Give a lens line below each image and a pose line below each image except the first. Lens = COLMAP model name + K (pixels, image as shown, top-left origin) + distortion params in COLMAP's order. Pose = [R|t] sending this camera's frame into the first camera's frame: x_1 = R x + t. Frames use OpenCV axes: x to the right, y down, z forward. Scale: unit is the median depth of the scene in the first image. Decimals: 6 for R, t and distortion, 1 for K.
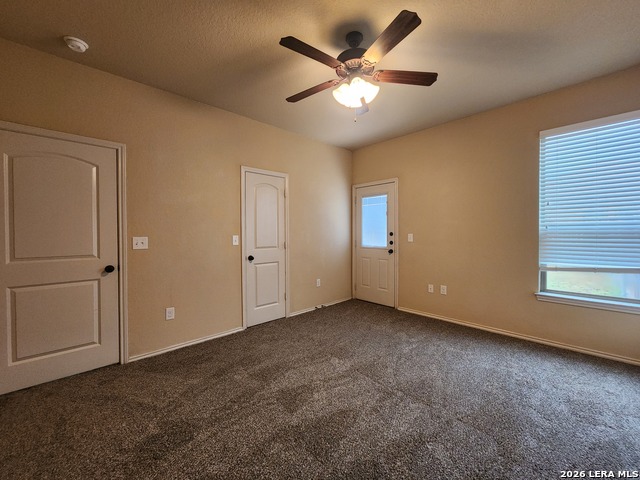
lens RADIAL K [[260.3, 0, 325.7], [0, 260.3, 236.3], [0, 0, 1]] dist [0.003296, -0.002799]
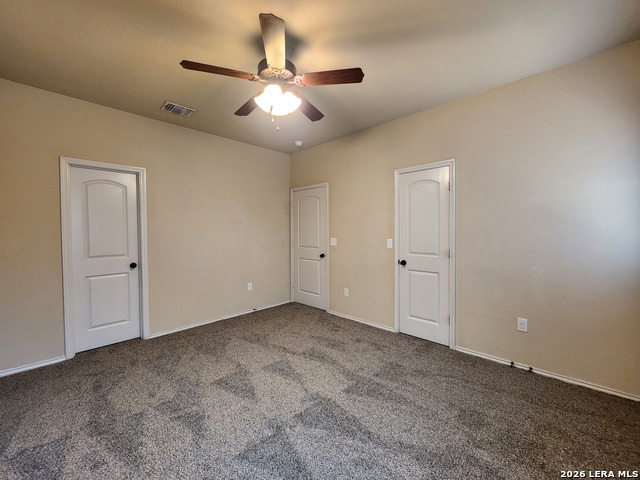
lens RADIAL K [[252.1, 0, 323.0], [0, 252.1, 239.2], [0, 0, 1]] dist [0.000641, -0.000100]
pose [[0.042868, 0.029826, -0.998635, 0.652783], [-0.012783, 0.999489, 0.029302, -0.027639], [0.998999, 0.011510, 0.043228, 0.688800]]
